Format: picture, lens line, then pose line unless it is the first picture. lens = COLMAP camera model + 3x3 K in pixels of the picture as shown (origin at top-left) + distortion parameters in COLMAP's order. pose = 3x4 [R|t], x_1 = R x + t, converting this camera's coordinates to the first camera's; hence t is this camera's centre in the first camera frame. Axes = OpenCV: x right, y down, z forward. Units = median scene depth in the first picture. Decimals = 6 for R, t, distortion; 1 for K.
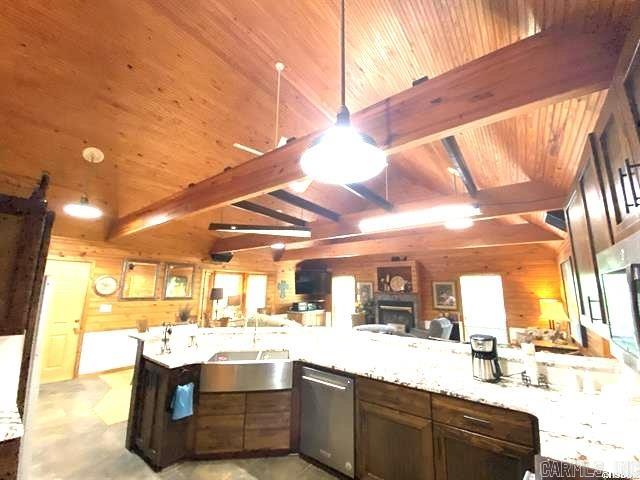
lens RADIAL K [[259.2, 0, 322.4], [0, 259.2, 237.5], [0, 0, 1]] dist [-0.012681, -0.006967]
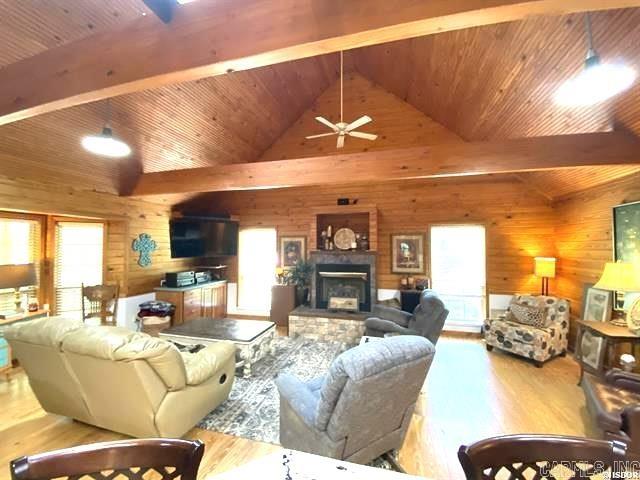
lens RADIAL K [[259.2, 0, 331.5], [0, 259.2, 243.2], [0, 0, 1]] dist [-0.012681, -0.006967]
pose [[0.912867, -0.006005, 0.408212, -0.015418], [-0.064076, 0.985392, 0.157785, 0.083545], [-0.403197, -0.170193, 0.899148, 0.395397]]
